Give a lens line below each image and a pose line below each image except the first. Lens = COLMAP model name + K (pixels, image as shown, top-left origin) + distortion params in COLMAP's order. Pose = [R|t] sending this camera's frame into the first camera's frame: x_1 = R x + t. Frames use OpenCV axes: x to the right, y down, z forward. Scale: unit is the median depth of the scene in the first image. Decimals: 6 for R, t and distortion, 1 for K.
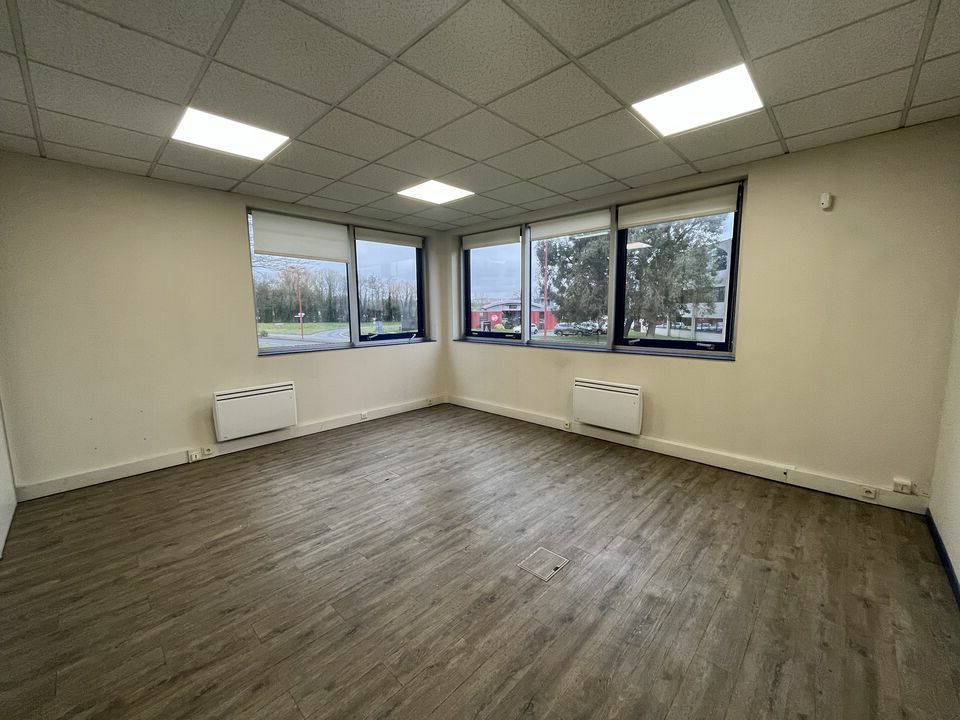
lens RADIAL K [[385.0, 0, 483.3], [0, 385.0, 358.2], [0, 0, 1]] dist [0.001150, 0.000243]
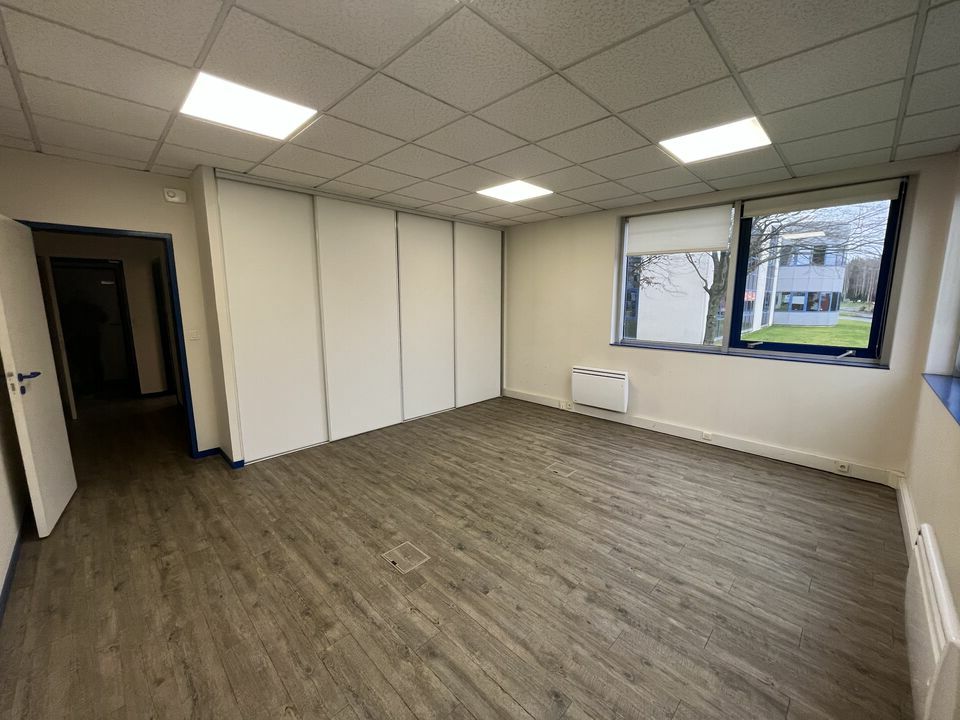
lens RADIAL K [[385.0, 0, 480.4], [0, 385.0, 356.5], [0, 0, 1]] dist [0.001150, 0.000243]
pose [[-0.013674, 0.158737, -0.987226, 0.690226], [-0.124313, 0.979389, 0.159199, -0.126811], [0.992149, 0.124902, 0.006341, 0.698665]]
